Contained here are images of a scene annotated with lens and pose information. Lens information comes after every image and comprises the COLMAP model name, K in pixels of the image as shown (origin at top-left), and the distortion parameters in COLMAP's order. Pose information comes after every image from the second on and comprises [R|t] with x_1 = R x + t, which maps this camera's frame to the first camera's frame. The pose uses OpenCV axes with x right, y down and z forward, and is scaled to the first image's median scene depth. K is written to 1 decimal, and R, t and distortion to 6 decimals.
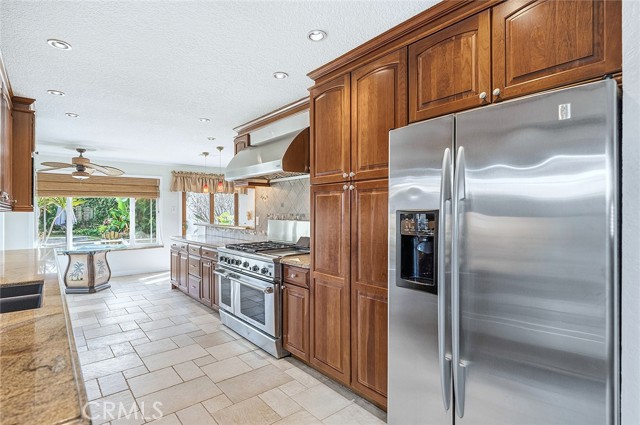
lens RADIAL K [[320.2, 0, 324.5], [0, 320.2, 212.0], [0, 0, 1]] dist [-0.011293, -0.000181]
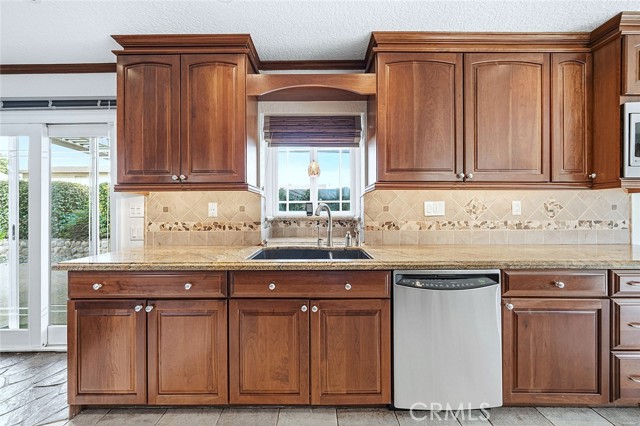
lens RADIAL K [[220.8, 0, 315.6], [0, 220.8, 211.5], [0, 0, 1]] dist [-0.003938, 0.000073]
pose [[-0.659649, -0.000127, -0.751574, -0.101288], [0.005896, 0.999968, -0.005344, 0.027200], [0.751551, -0.007957, -0.659627, 0.485874]]
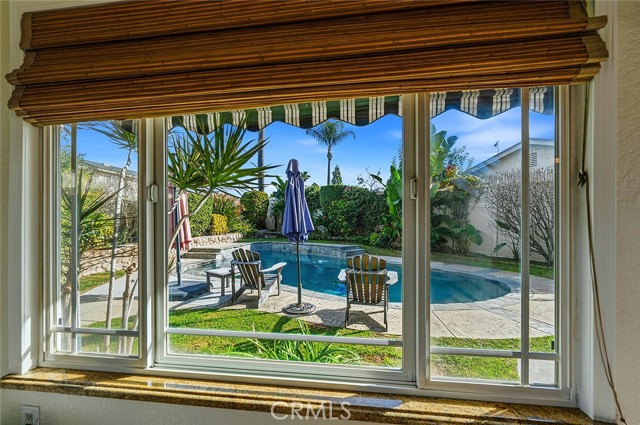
lens RADIAL K [[267.6, 0, 316.7], [0, 267.6, 219.0], [0, 0, 1]] dist [-0.002927, -0.000450]
pose [[0.655067, -0.003194, -0.755564, -0.684928], [-0.003069, 0.999972, -0.006888, 0.025378], [0.755564, 0.006831, 0.655039, 1.121041]]
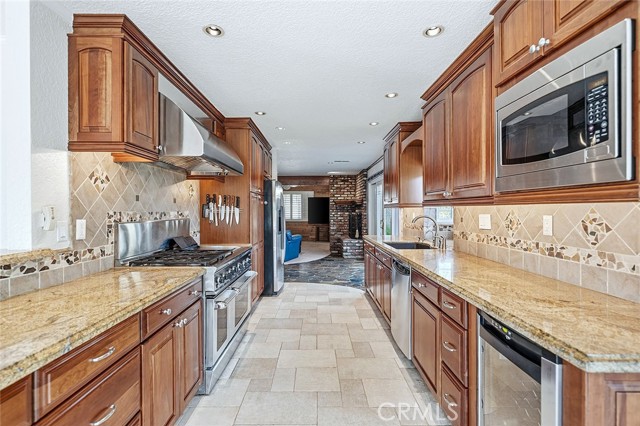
lens RADIAL K [[313.9, 0, 316.4], [0, 313.9, 212.4], [0, 0, 1]] dist [0.001945, -0.001117]
pose [[-0.752554, -0.000472, 0.658530, -0.612624], [0.004211, 0.999976, 0.005529, 0.003892], [-0.658517, 0.006934, -0.752534, 0.931609]]
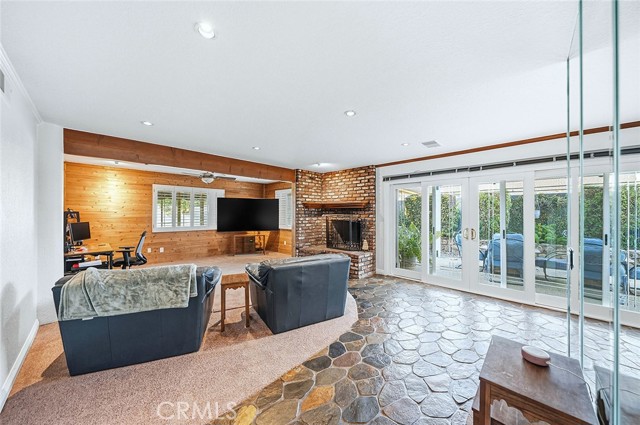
lens RADIAL K [[220.8, 0, 319.8], [0, 220.8, 211.6], [0, 0, 1]] dist [-0.003938, 0.000073]
pose [[-0.996384, 0.001586, -0.084952, 0.572111], [0.002150, 0.999976, -0.006548, -0.007281], [0.084940, -0.006707, -0.996363, 0.463631]]
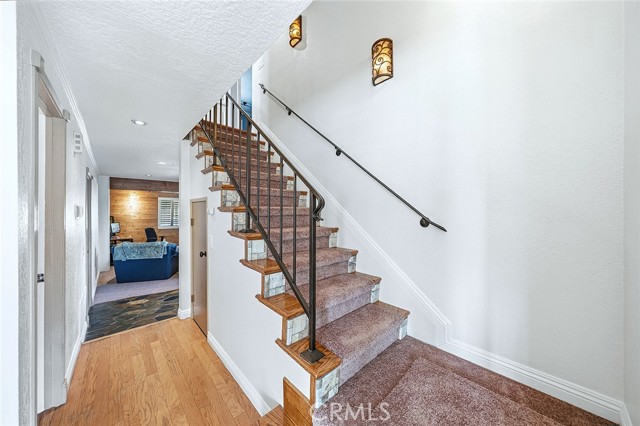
lens RADIAL K [[220.8, 0, 317.9], [0, 220.8, 213.2], [0, 0, 1]] dist [-0.003938, 0.000073]
pose [[-0.999633, 0.002189, -0.027000, 0.151689], [0.002066, 0.999987, 0.004595, -0.037433], [0.027010, 0.004537, -0.999625, 0.989359]]
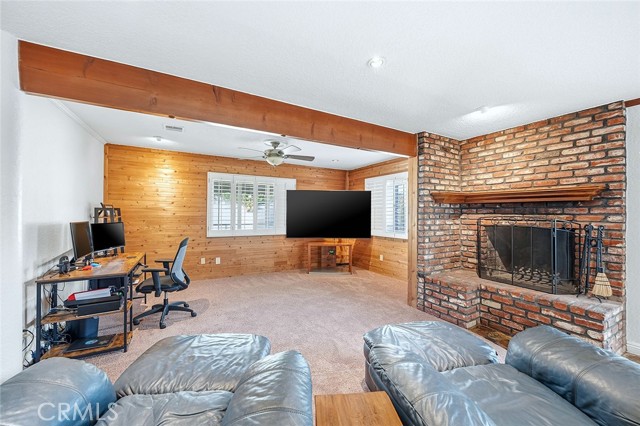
lens RADIAL K [[245.4, 0, 317.6], [0, 245.4, 212.0], [0, 0, 1]] dist [0.000333, -0.000398]
pose [[-0.978280, -0.002940, 0.207265, 0.719388], [-0.004103, 0.999978, -0.005185, -0.002070], [-0.207246, -0.005923, -0.978271, 0.106387]]
